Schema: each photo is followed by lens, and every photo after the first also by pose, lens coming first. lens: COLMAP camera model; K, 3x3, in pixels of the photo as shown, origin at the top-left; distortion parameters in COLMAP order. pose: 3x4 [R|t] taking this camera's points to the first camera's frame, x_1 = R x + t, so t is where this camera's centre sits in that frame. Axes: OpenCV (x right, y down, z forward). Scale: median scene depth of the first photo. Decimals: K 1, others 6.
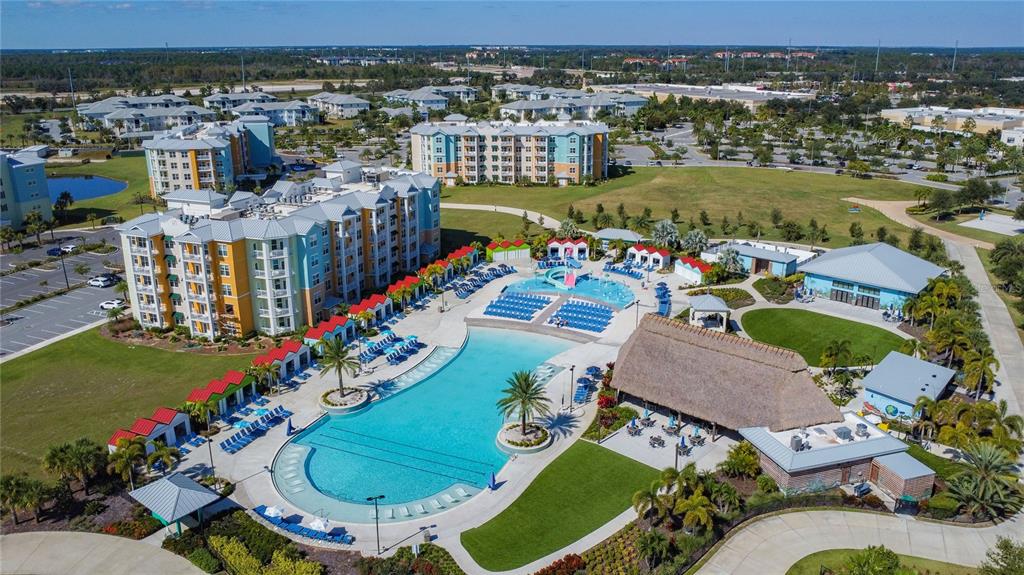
lens RADIAL K [[774.5, 0, 480.5], [0, 774.5, 307.1], [0, 0, 1]] dist [-0.011145, -0.021781]
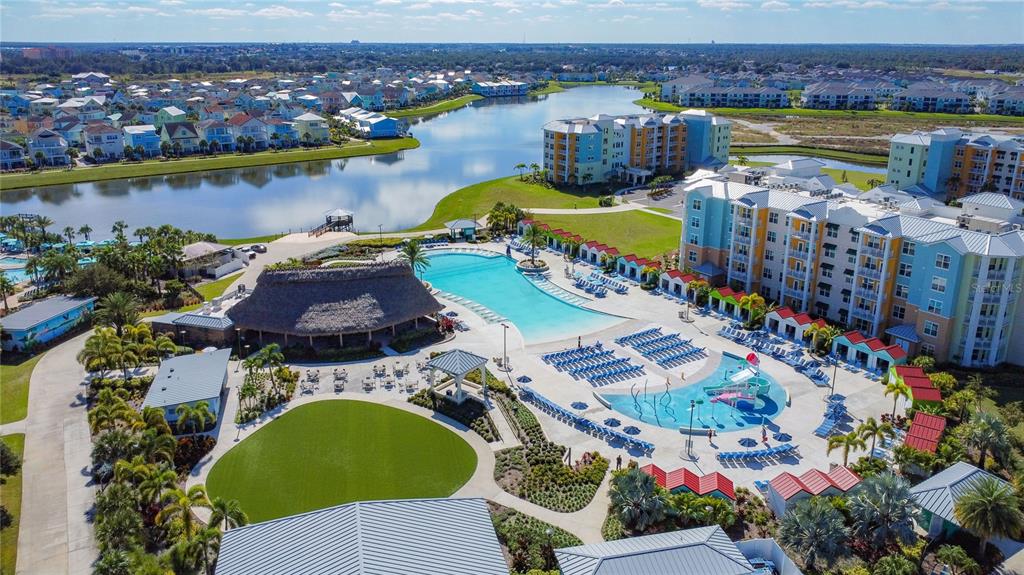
lens RADIAL K [[774.5, 0, 534.5], [0, 774.5, 277.5], [0, 0, 1]] dist [-0.011145, -0.021781]
pose [[-0.516992, 0.252156, -0.818008, 0.685181], [-0.290949, 0.846967, 0.444967, -0.345434], [0.805027, 0.468043, -0.364511, 1.046809]]
